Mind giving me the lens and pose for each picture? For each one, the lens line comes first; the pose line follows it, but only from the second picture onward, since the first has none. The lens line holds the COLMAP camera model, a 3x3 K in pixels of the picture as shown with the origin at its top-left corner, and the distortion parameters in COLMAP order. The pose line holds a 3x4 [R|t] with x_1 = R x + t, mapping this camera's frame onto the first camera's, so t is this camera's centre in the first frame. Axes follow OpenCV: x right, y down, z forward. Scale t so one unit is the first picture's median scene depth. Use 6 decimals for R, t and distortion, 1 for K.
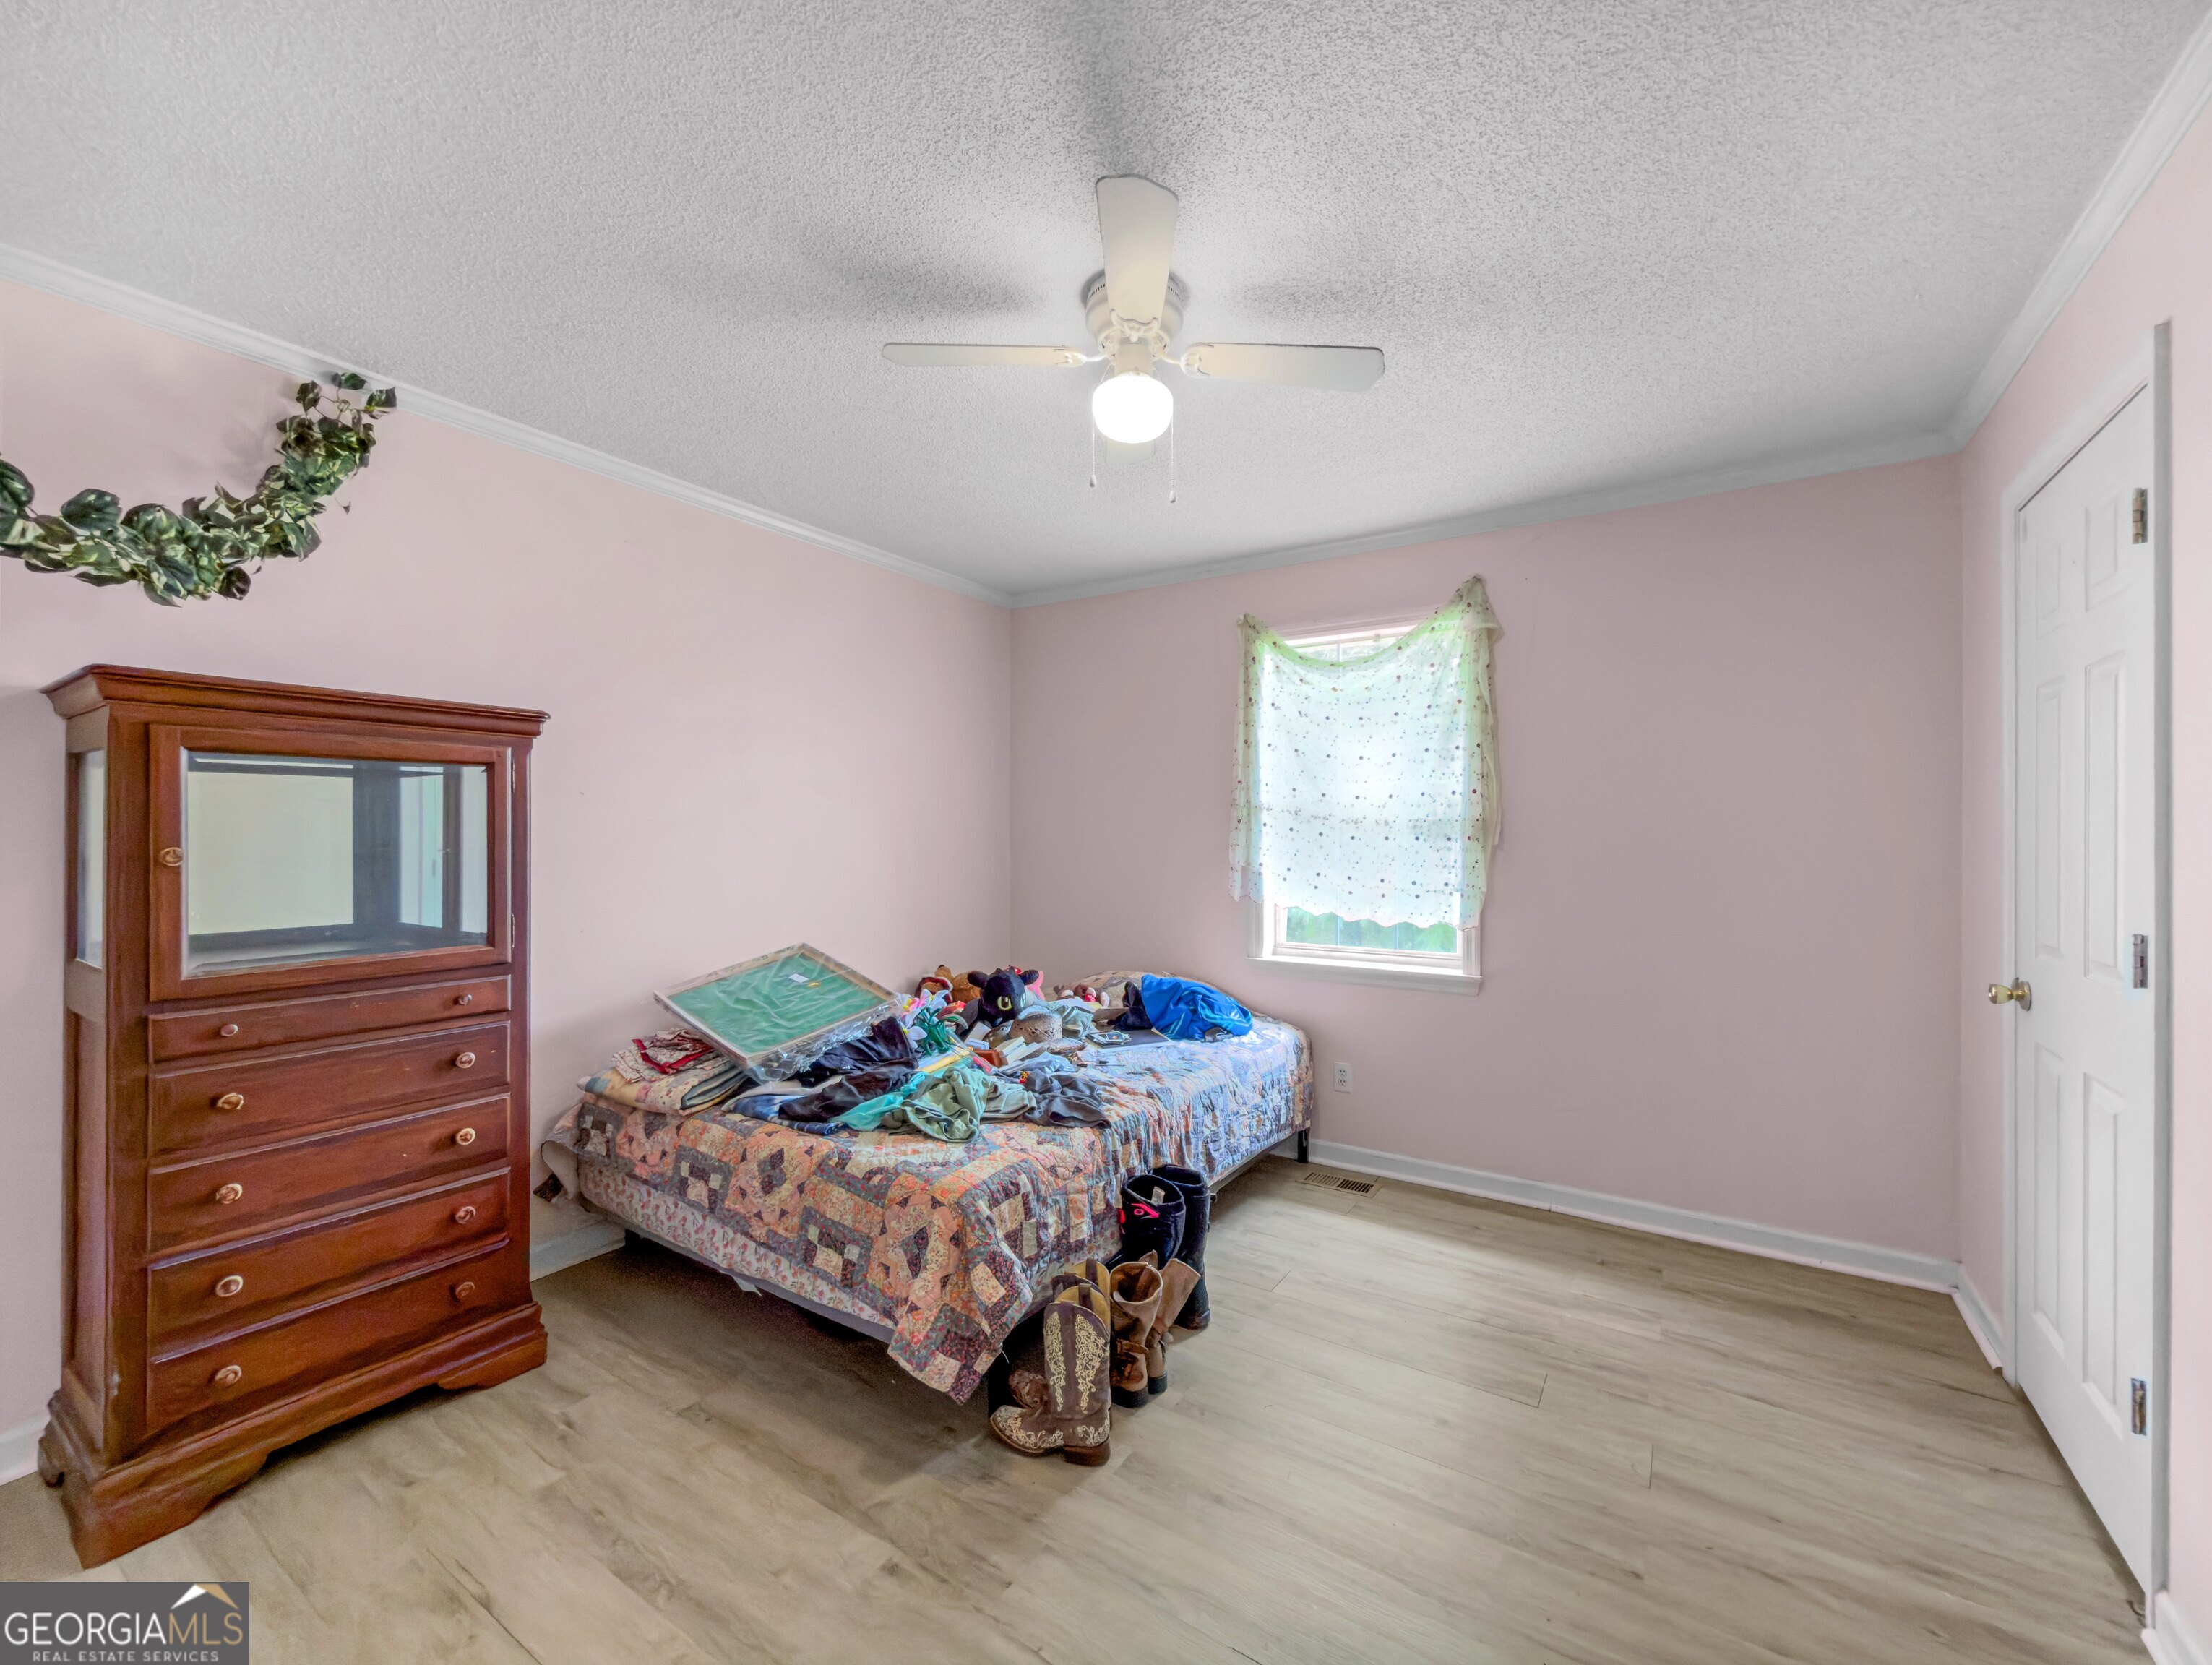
lens RADIAL K [[897.4, 0, 1106.0], [0, 897.4, 832.5], [0, 0, 1]] dist [-0.001502, 0.000003]
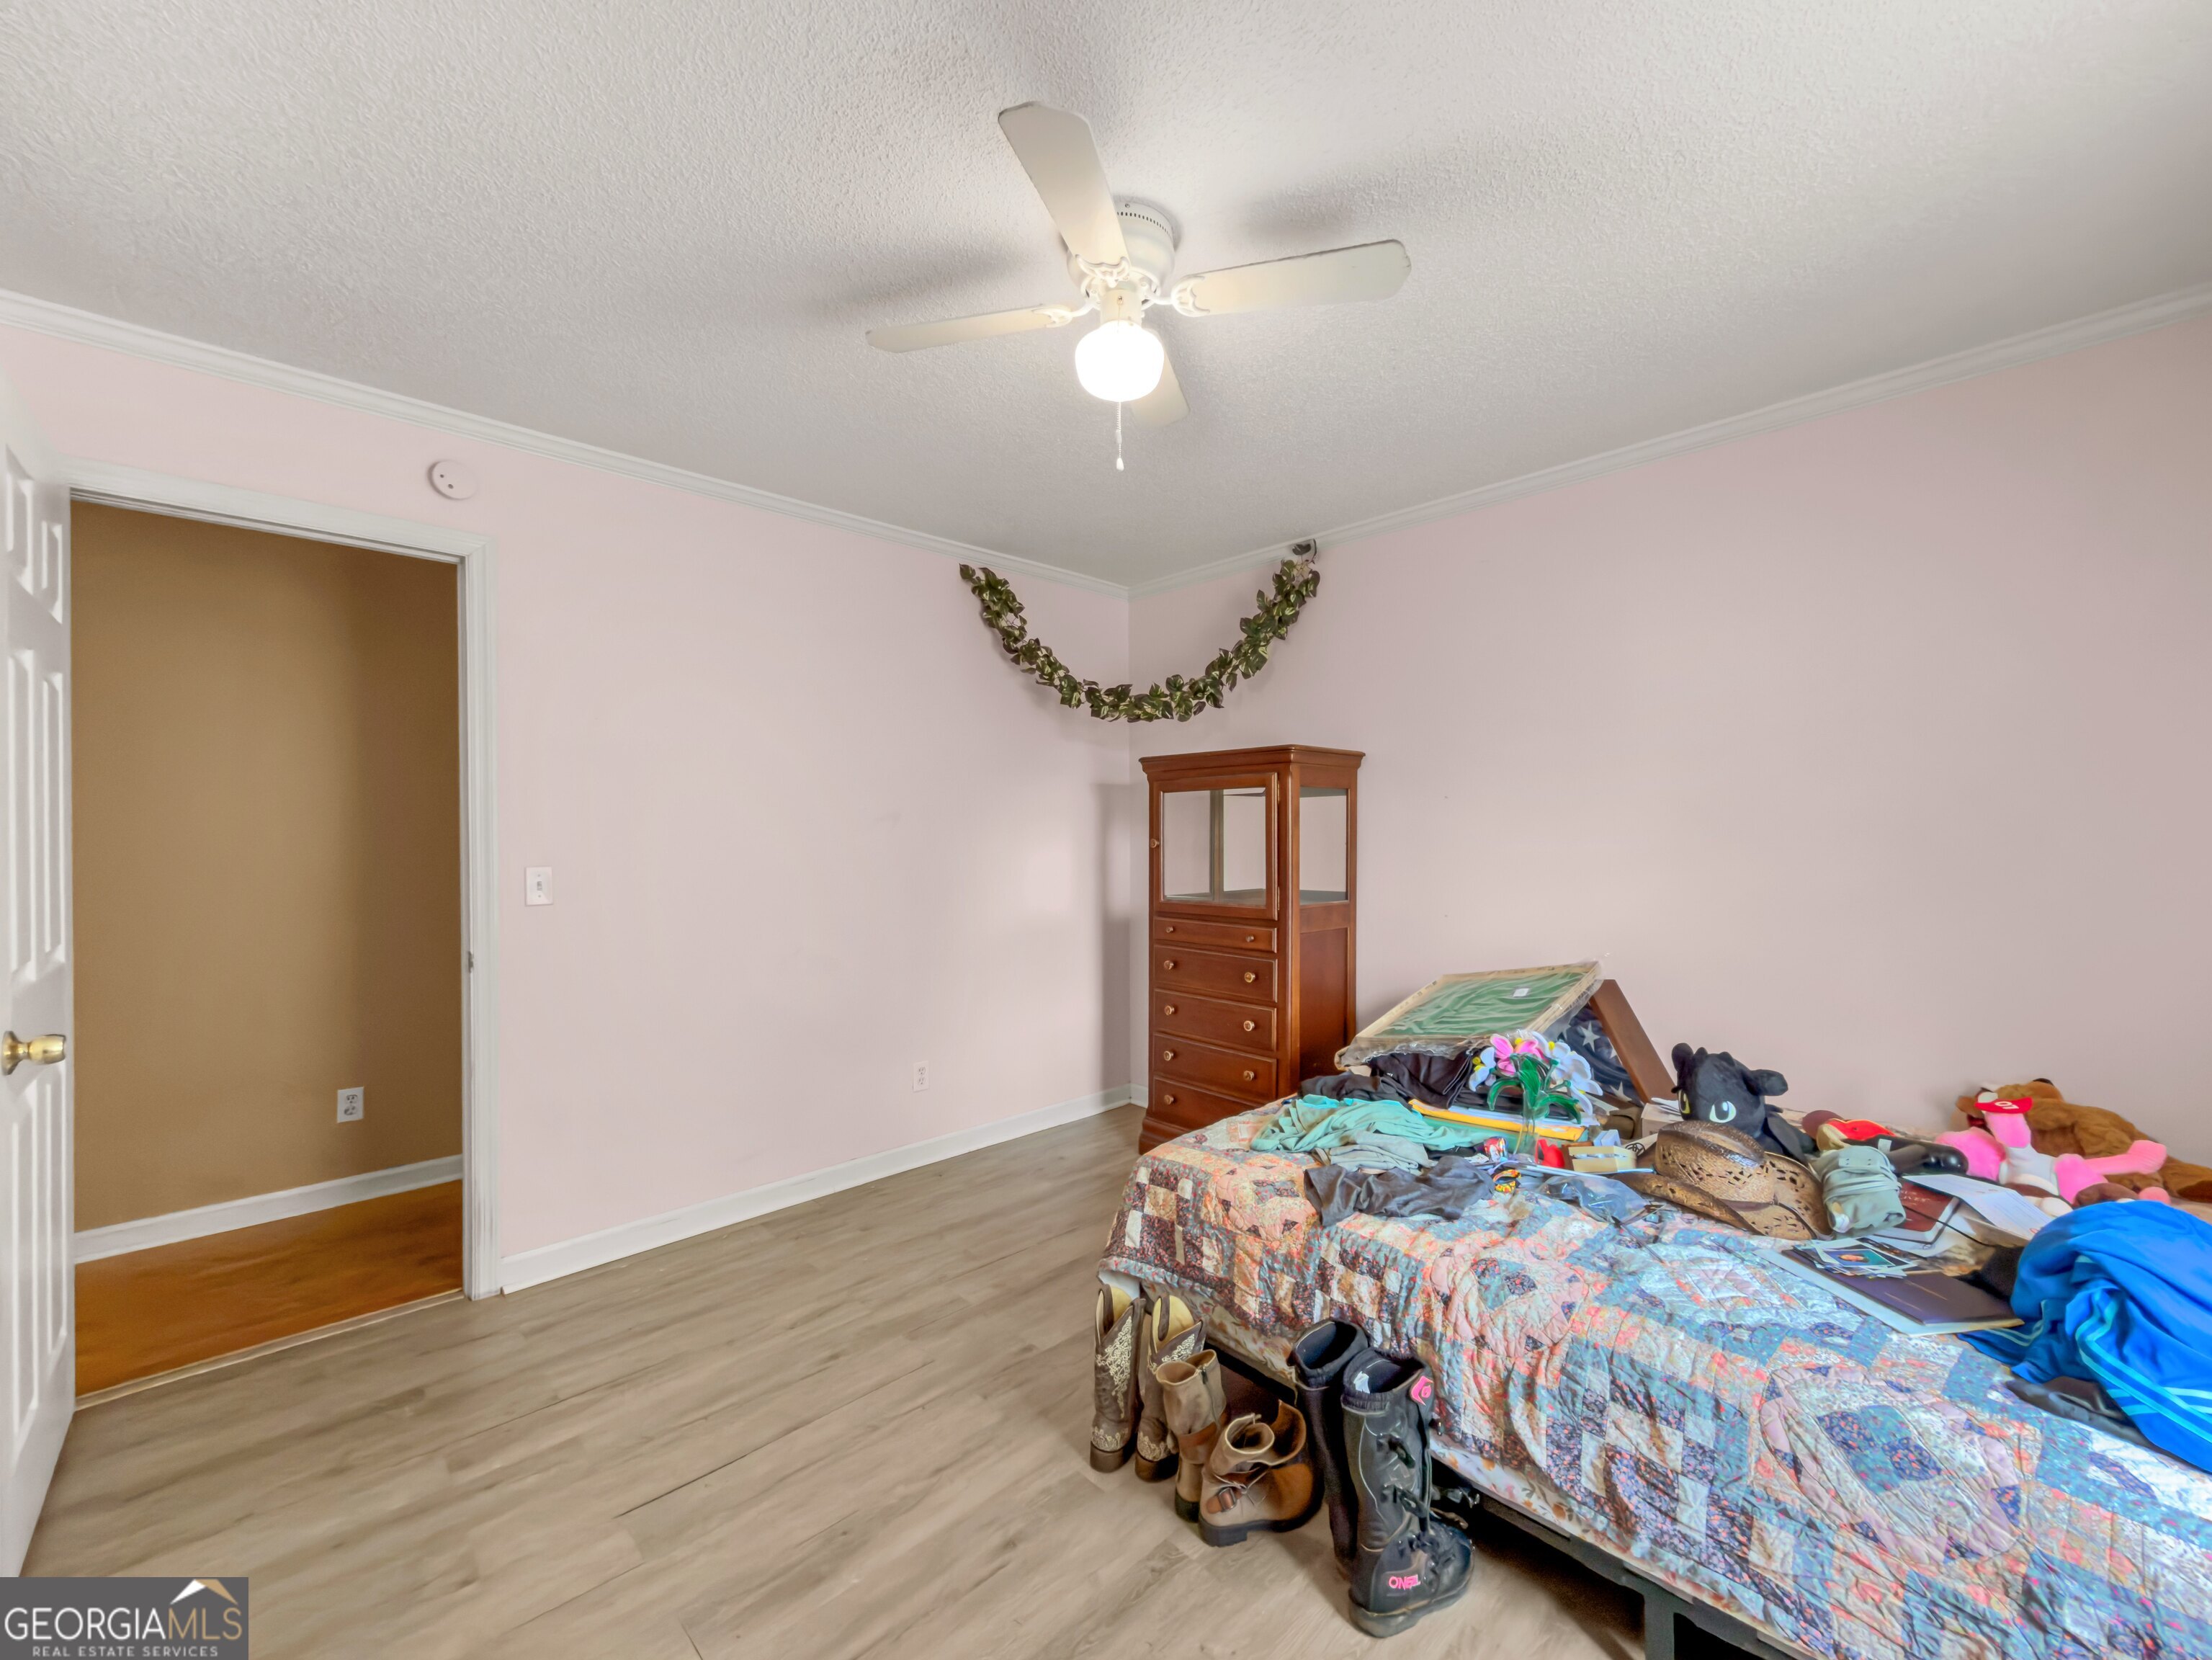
lens RADIAL K [[897.5, 0, 1106.0], [0, 897.5, 830.0], [0, 0, 1]] dist [-0.001502, 0.000003]
pose [[-0.223794, -0.002001, -0.974634, 0.822705], [0.008924, 0.999952, -0.004102, 0.001032], [0.974596, -0.009615, -0.223766, 1.056981]]
